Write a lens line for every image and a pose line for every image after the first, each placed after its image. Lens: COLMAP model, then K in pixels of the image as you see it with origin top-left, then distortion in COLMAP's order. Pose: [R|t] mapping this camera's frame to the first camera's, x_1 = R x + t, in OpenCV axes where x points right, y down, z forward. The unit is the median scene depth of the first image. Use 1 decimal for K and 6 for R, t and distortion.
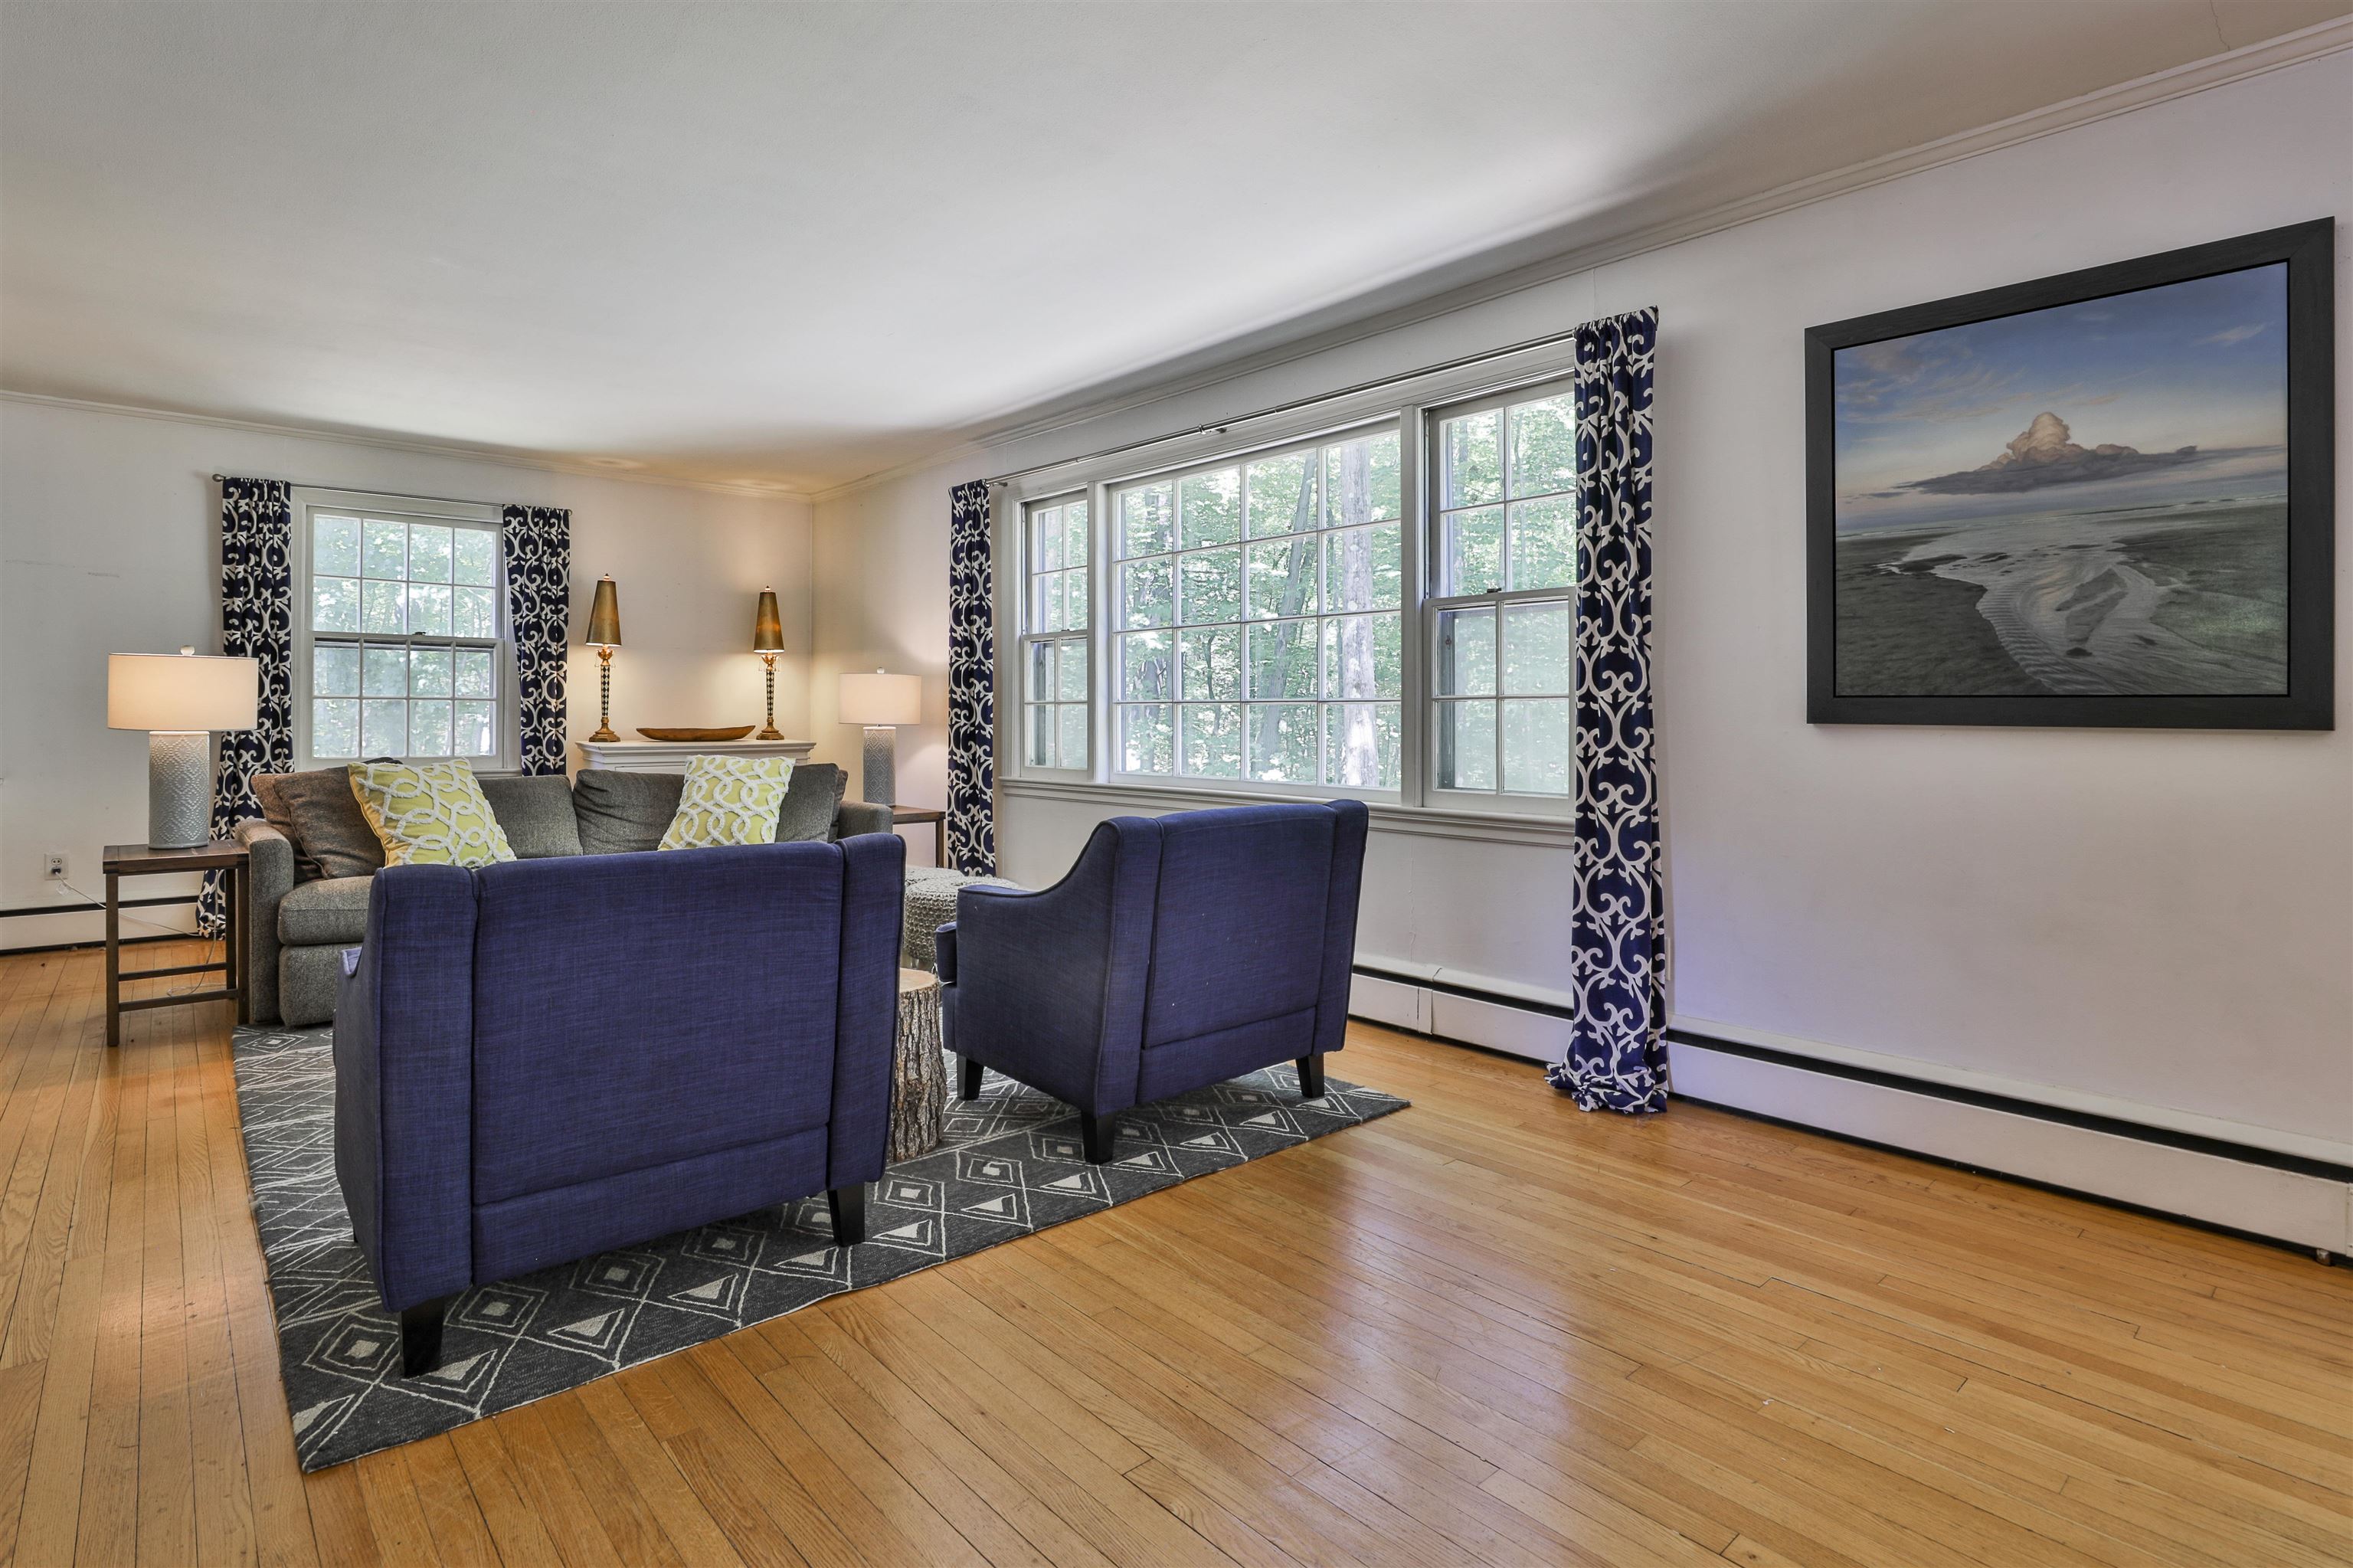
lens RADIAL K [[1187.0, 0, 1175.6], [0, 1187.0, 707.7], [0, 0, 1]] dist [-0.040885, 0.001539]
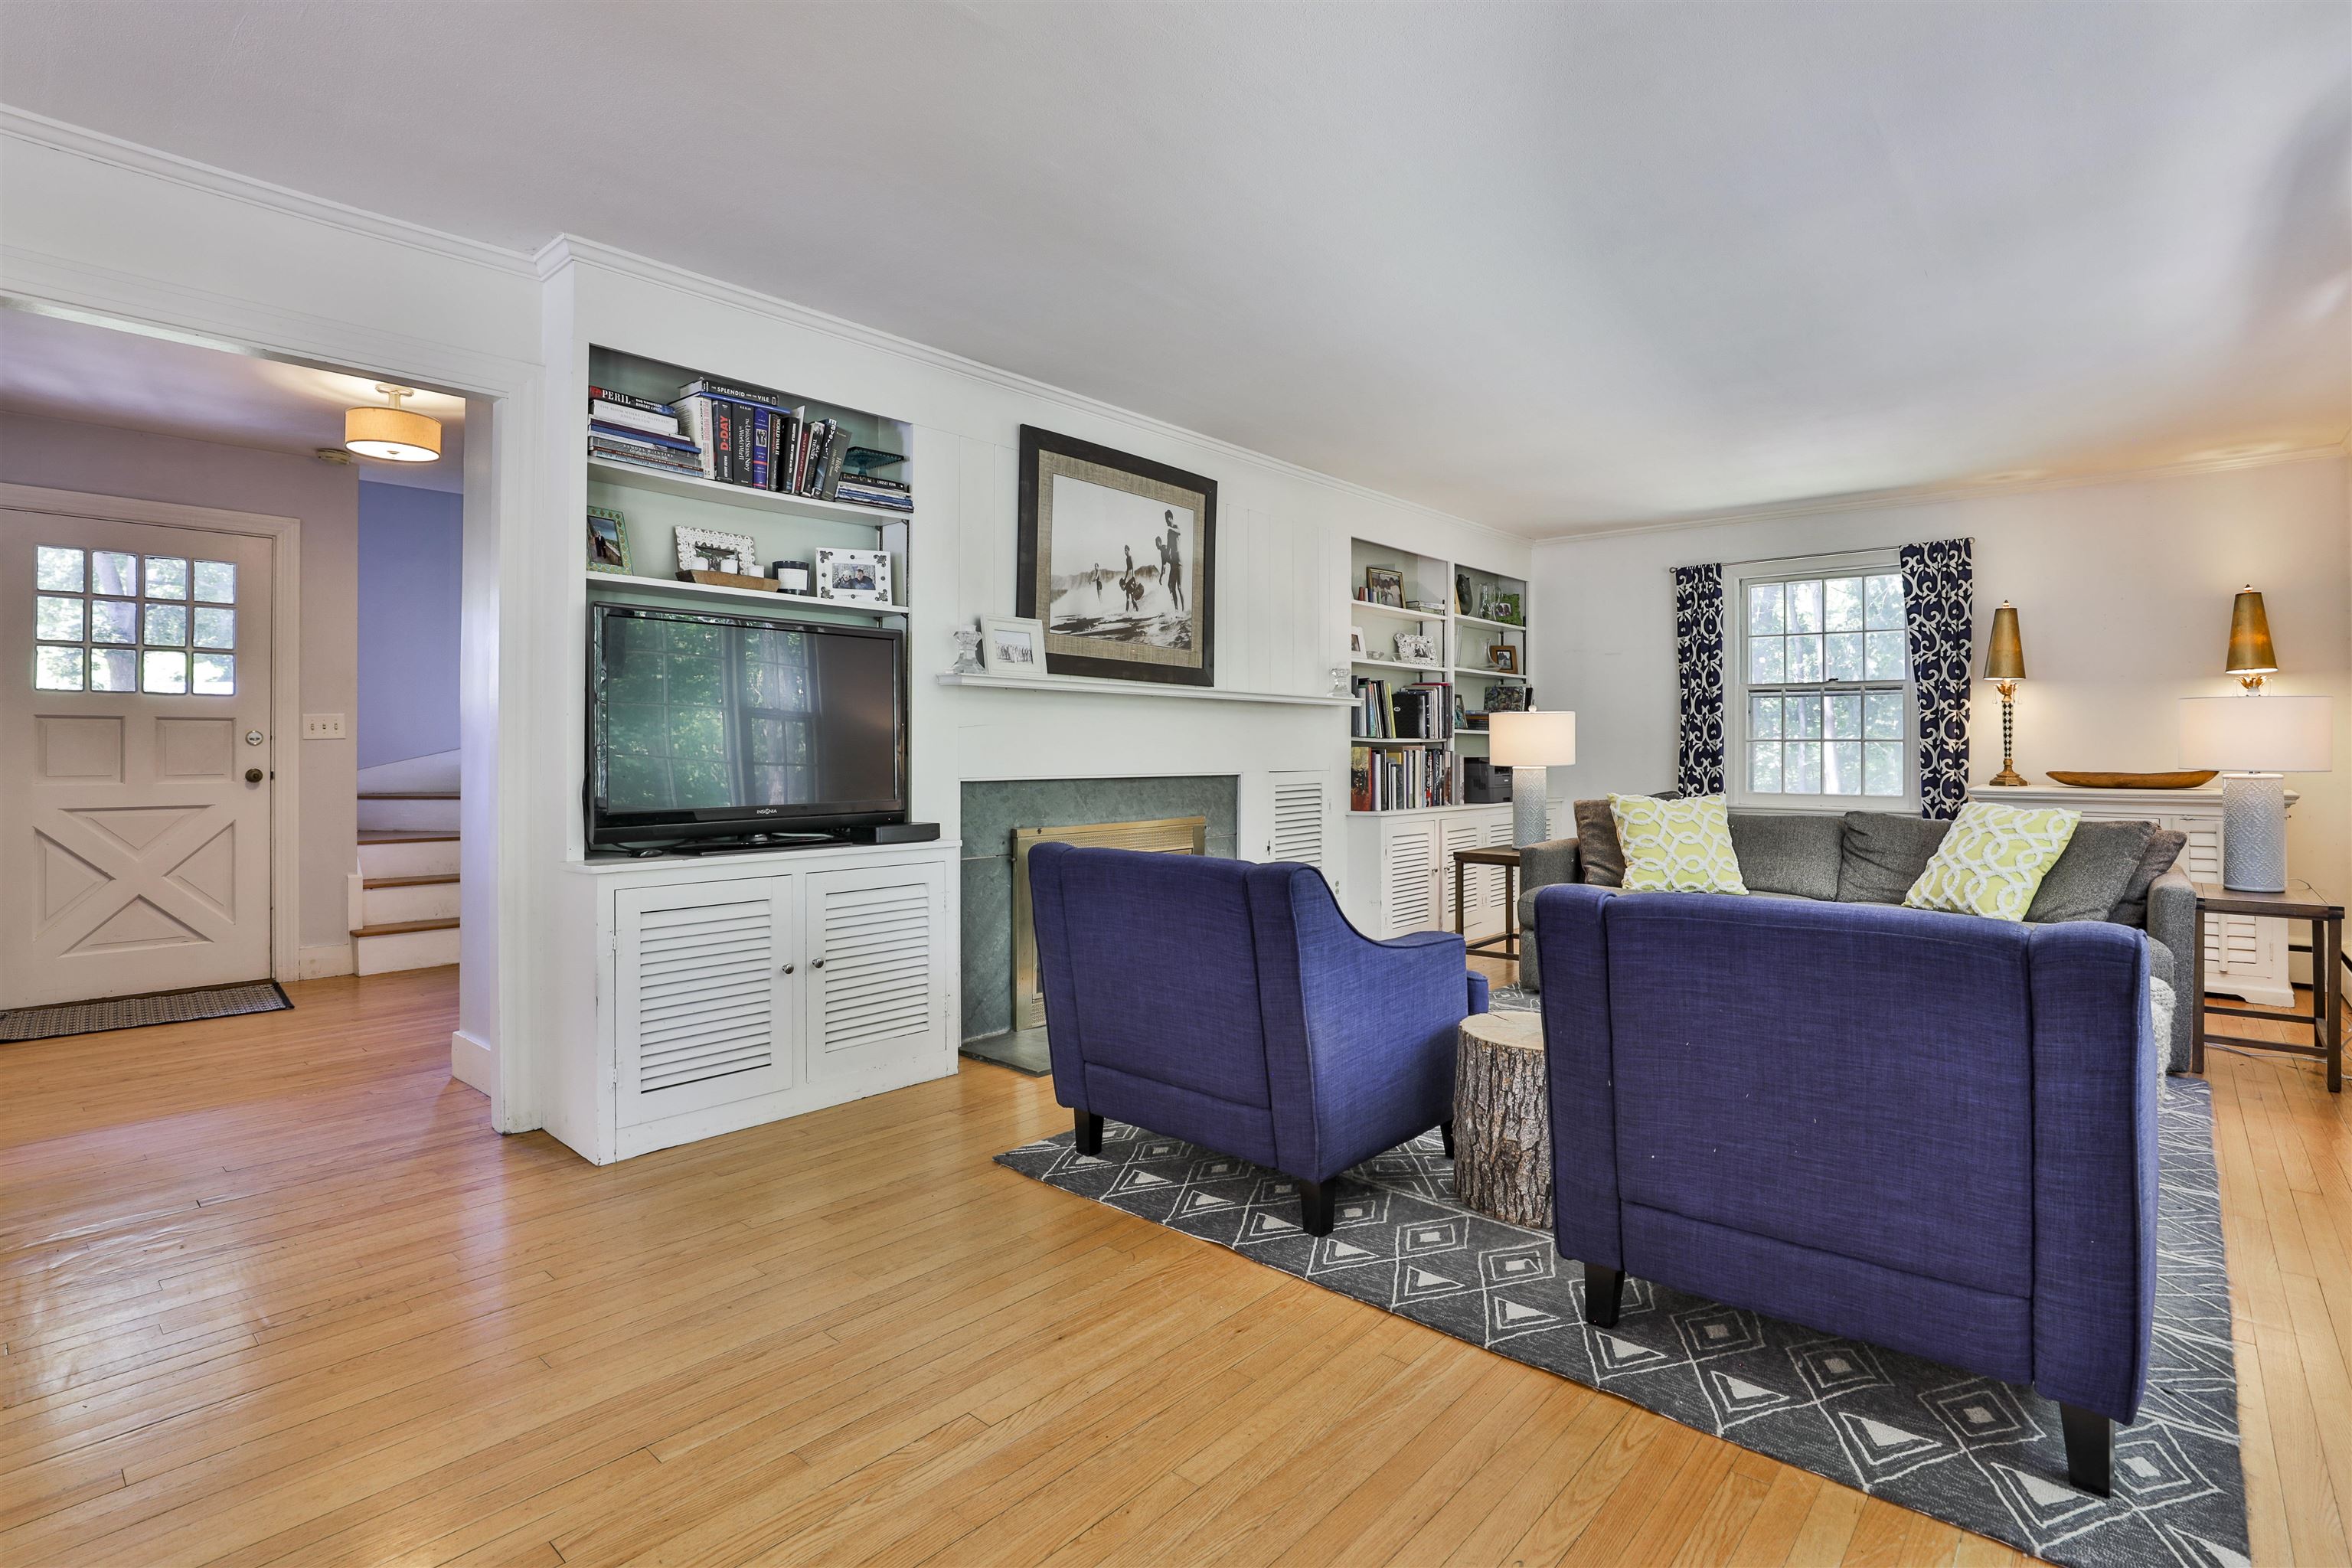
lens RADIAL K [[1087.4, 0, 1166.0], [0, 1087.4, 752.4], [0, 0, 1]] dist [-0.047152, 0.009888]
pose [[0.127829, -0.001784, -0.991795, 0.430790], [0.003794, 0.999992, -0.001310, 0.003560], [0.991789, -0.003595, 0.127835, 0.446111]]
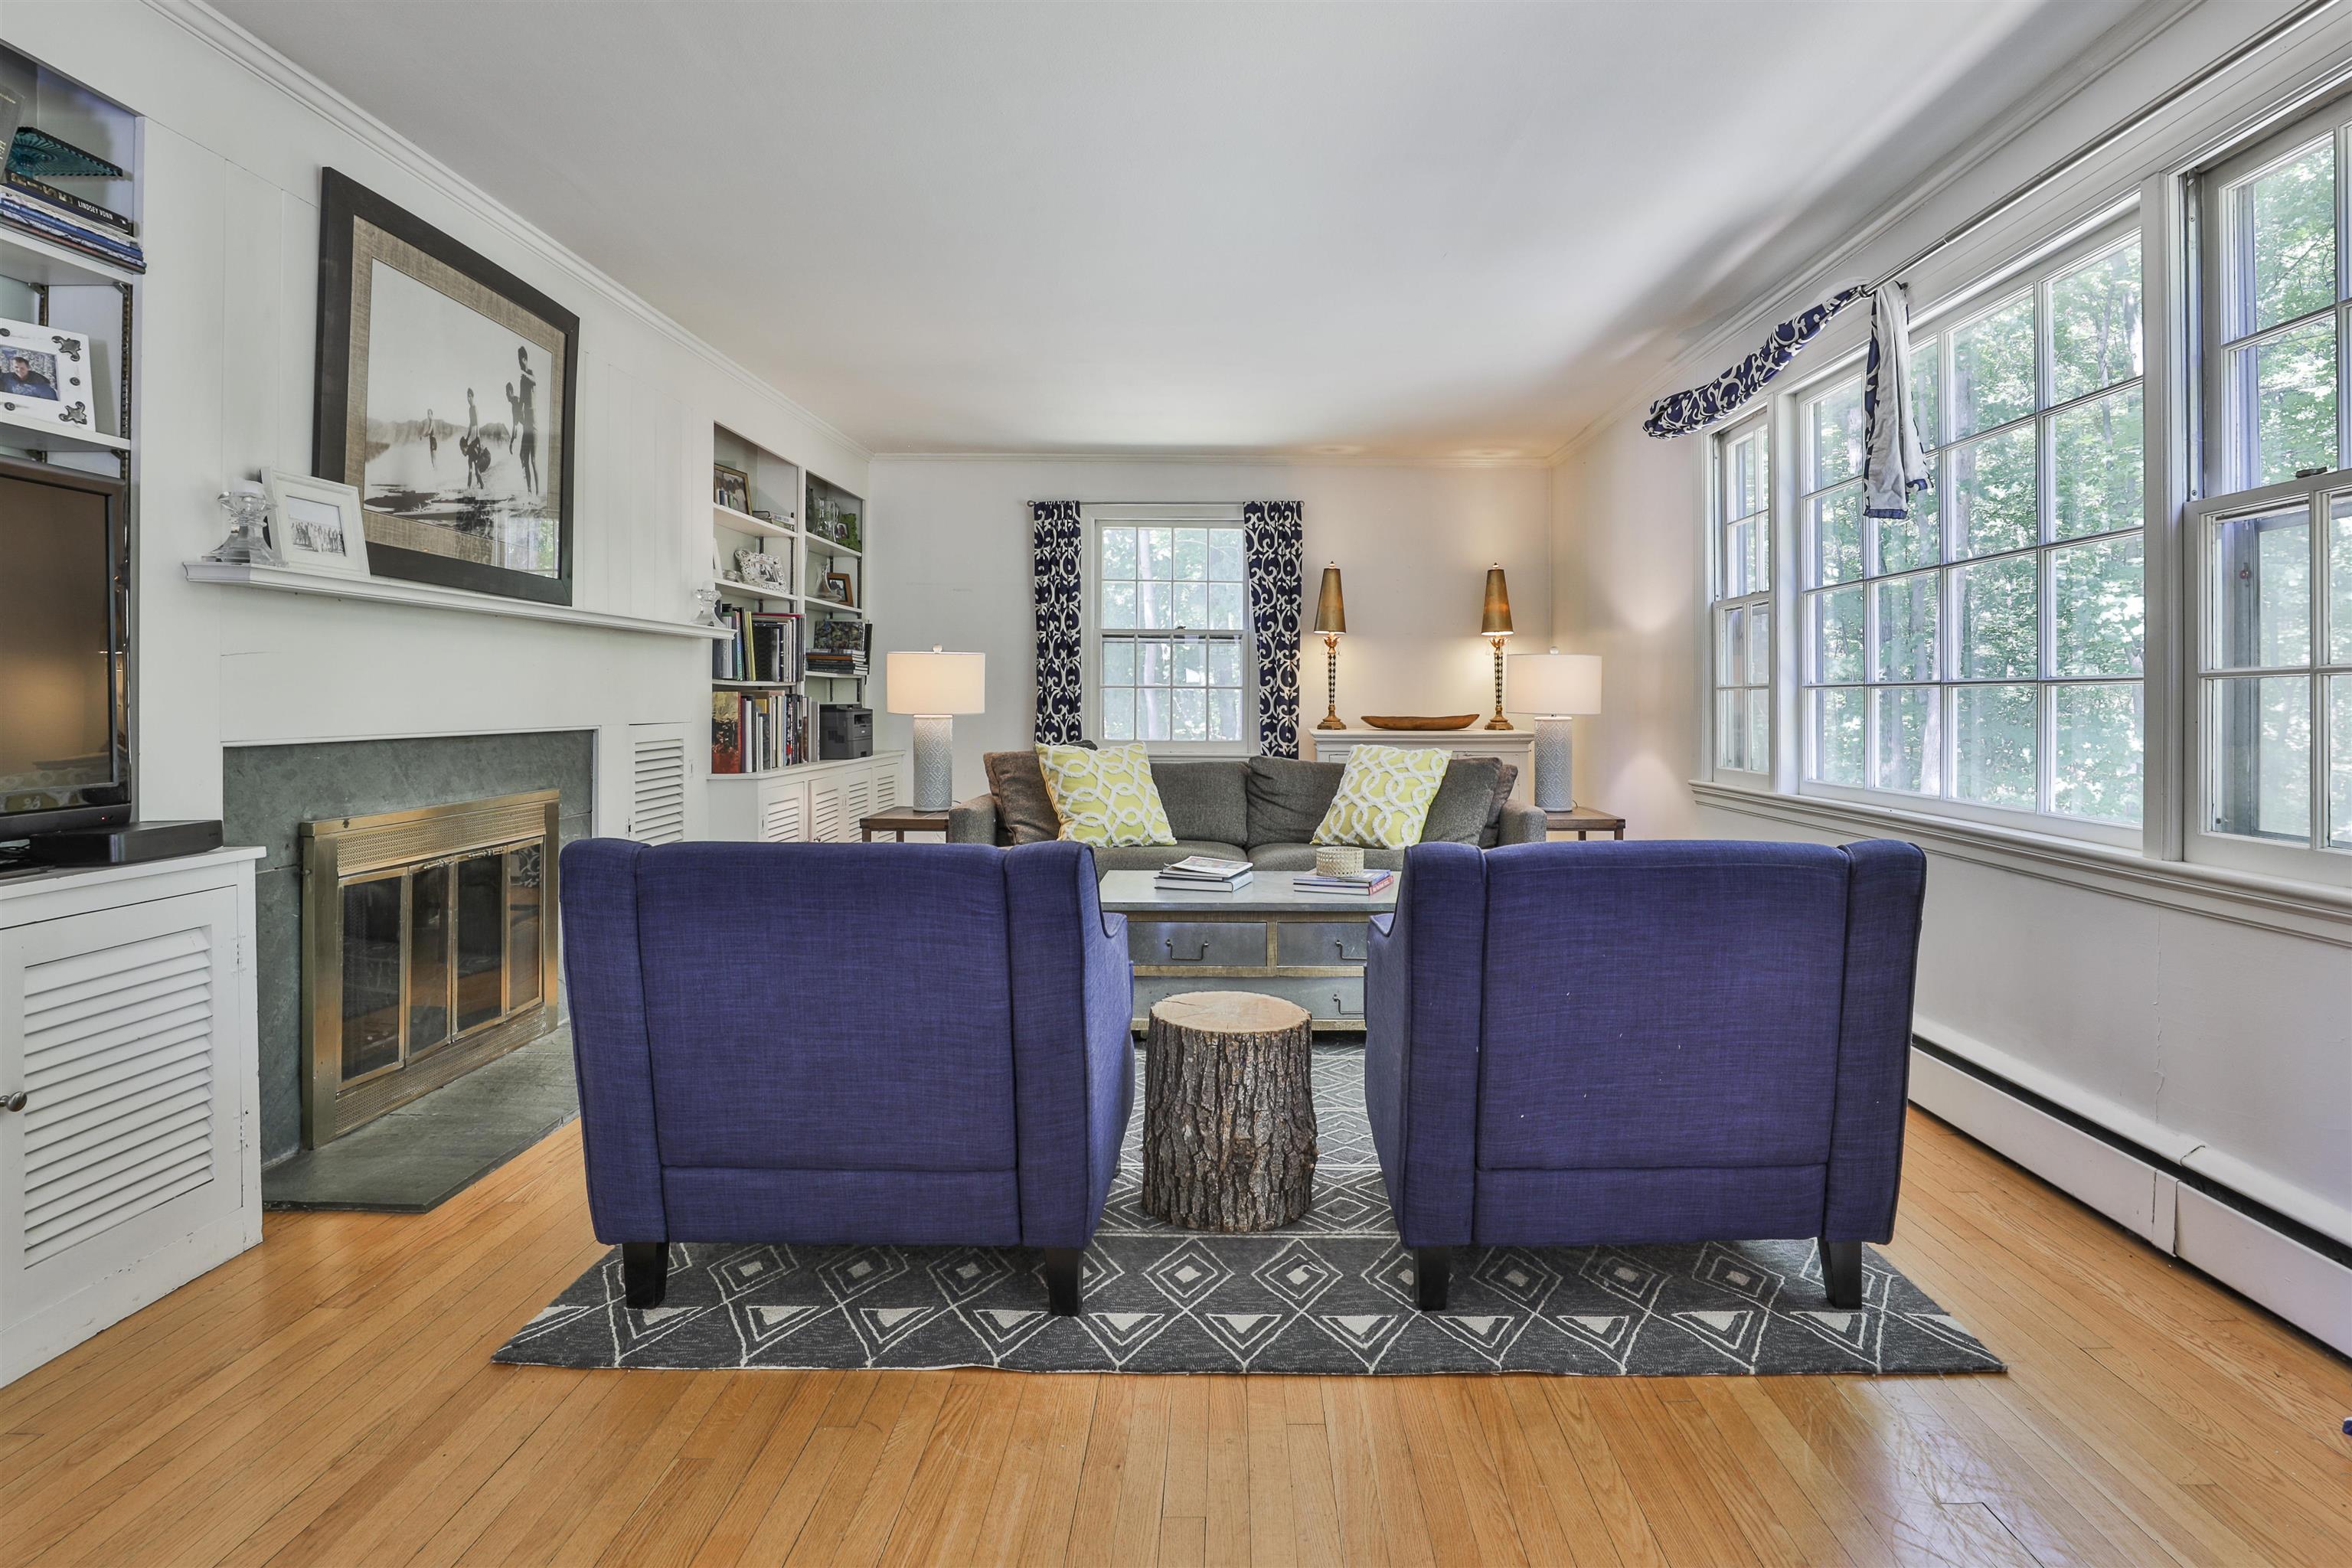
lens RADIAL K [[1245.2, 0, 1205.4], [0, 1245.2, 707.5], [0, 0, 1]] dist [-0.046772, 0.010065]
pose [[0.749120, 0.003607, -0.662425, 0.242009], [0.002447, 0.999963, 0.008212, 0.002591], [0.662430, -0.007773, 0.749083, 0.239137]]
